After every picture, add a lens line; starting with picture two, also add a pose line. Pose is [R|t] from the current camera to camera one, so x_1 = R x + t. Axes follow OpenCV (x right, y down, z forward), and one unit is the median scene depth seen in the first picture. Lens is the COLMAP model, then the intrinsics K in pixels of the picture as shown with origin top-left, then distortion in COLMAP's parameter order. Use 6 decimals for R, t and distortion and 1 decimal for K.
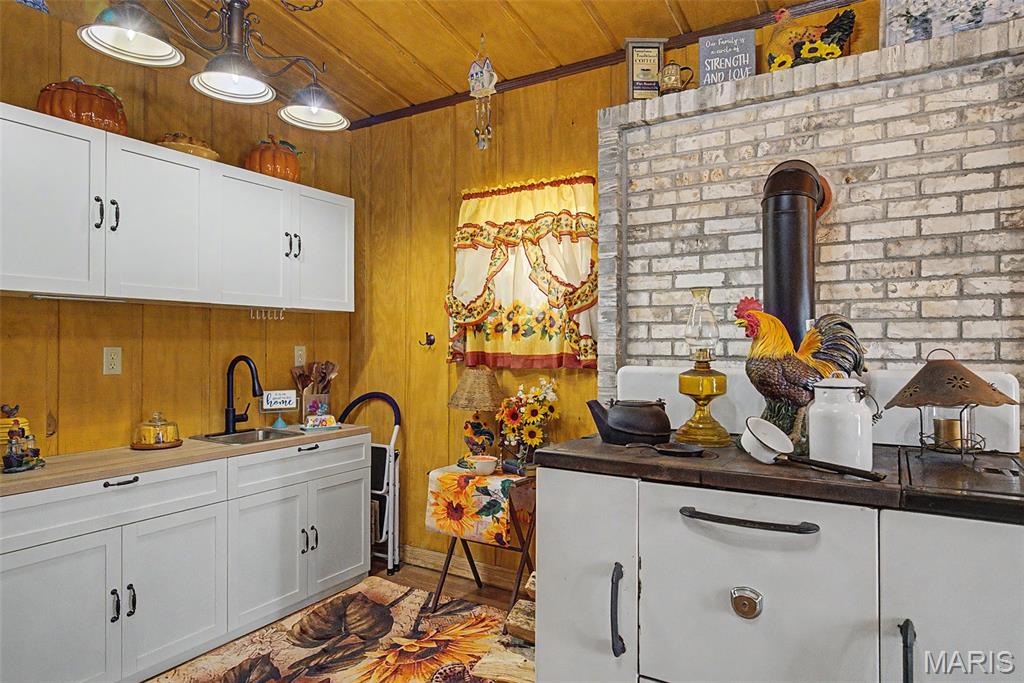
lens RADIAL K [[605.3, 0, 512.0], [0, 605.3, 341.5], [0, 0, 1]] dist [-0.003655, 0.000987]
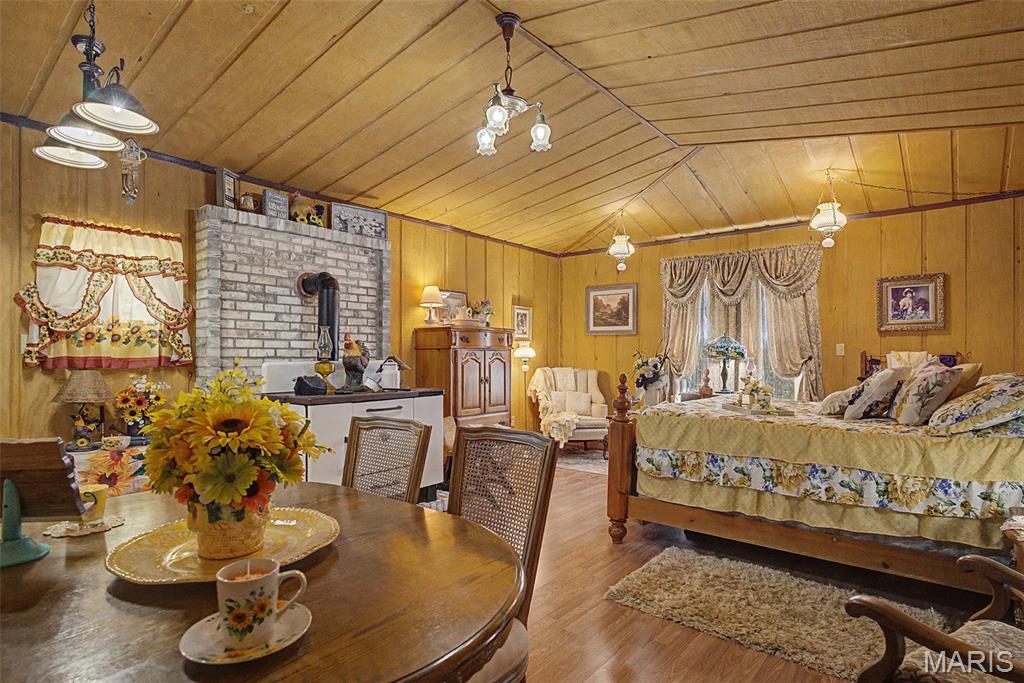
lens RADIAL K [[544.5, 0, 512.0], [0, 544.5, 341.5], [0, 0, 1]] dist [0.001622, 0.000535]
pose [[0.132227, 0.022085, 0.990973, -1.212872], [-0.007715, 0.999744, -0.021251, 0.005846], [-0.991189, -0.004835, 0.132363, 0.005917]]
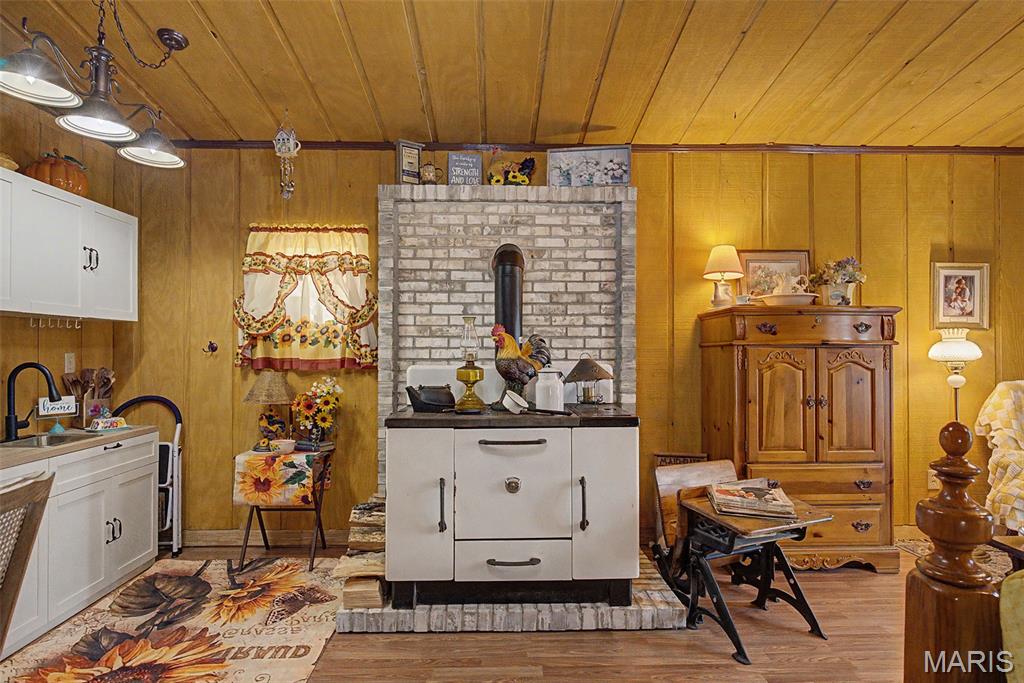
lens RADIAL K [[563.1, 0, 508.6], [0, 563.1, 344.7], [0, 0, 1]] dist [-0.002054, 0.000289]
pose [[0.838351, 0.004529, 0.545111, -0.326148], [-0.001020, 0.999977, -0.006739, -0.001841], [-0.545129, 0.005094, 0.838337, -0.271412]]
